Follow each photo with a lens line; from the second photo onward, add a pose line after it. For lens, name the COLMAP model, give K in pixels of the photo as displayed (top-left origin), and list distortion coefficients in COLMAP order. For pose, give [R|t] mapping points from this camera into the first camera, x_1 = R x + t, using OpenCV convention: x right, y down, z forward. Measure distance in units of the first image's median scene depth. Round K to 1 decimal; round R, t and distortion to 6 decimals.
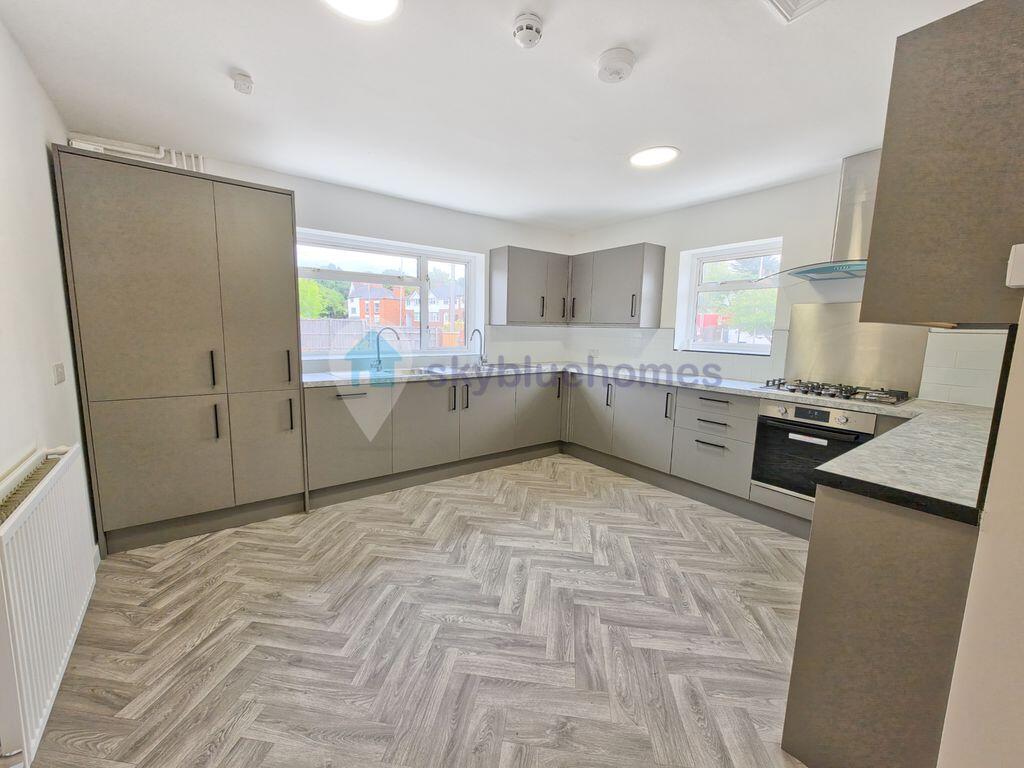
lens RADIAL K [[397.5, 0, 504.8], [0, 397.5, 398.1], [0, 0, 1]] dist [-0.021245, 0.000029]
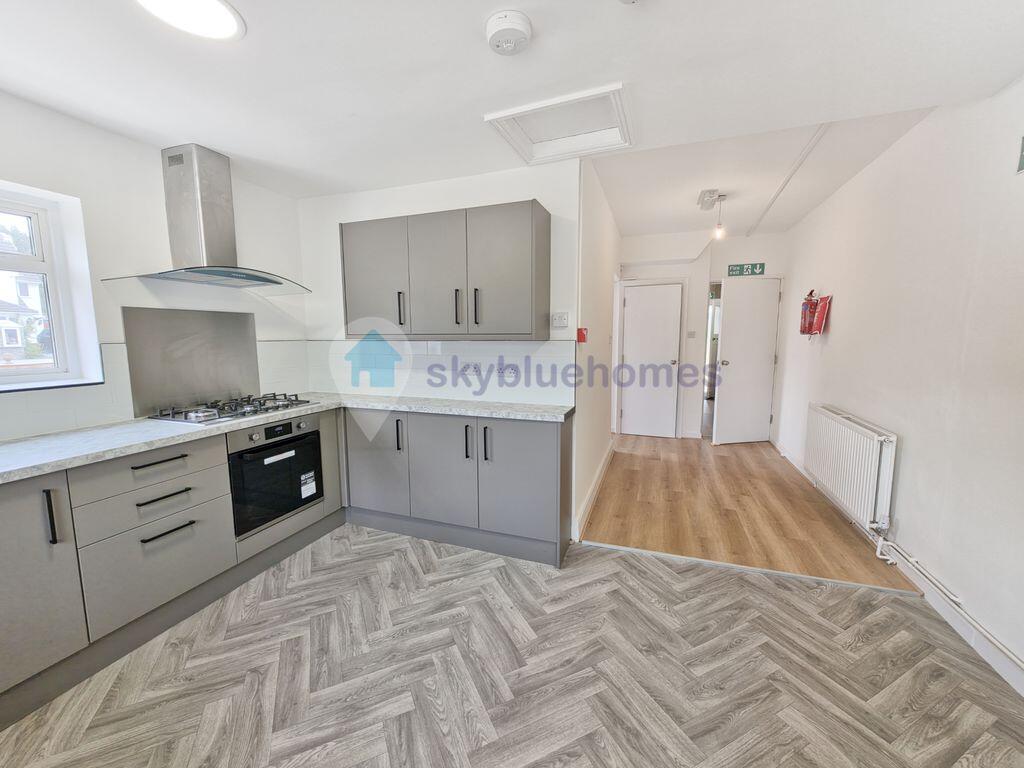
lens RADIAL K [[409.3, 0, 514.4], [0, 409.3, 383.5], [0, 0, 1]] dist [-0.003249, -0.000282]
pose [[-0.565599, -0.113821, 0.816788, -0.594752], [0.135571, 0.964122, 0.228231, -0.382795], [-0.813461, 0.239820, -0.529875, 1.823897]]
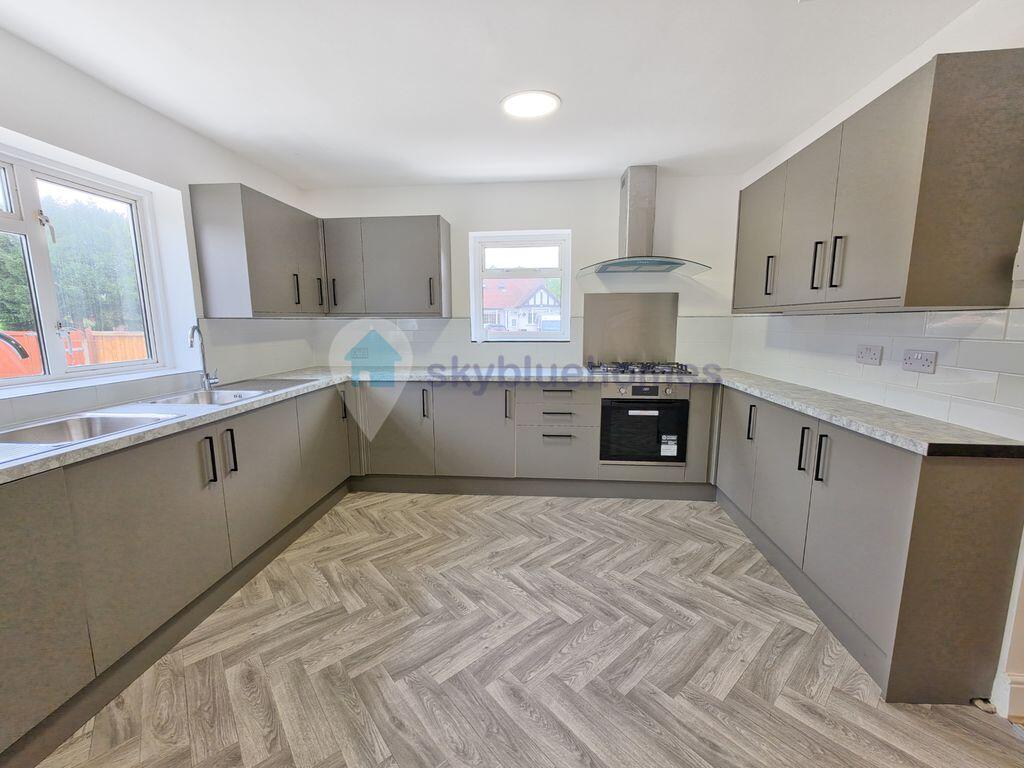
lens RADIAL K [[415.3, 0, 505.5], [0, 415.3, 384.1], [0, 0, 1]] dist [-0.001017, -0.000302]
pose [[0.660487, -0.129464, 0.739592, -0.210069], [0.144929, 0.988481, 0.043604, -0.050145], [-0.736718, 0.078389, 0.671641, 0.277169]]
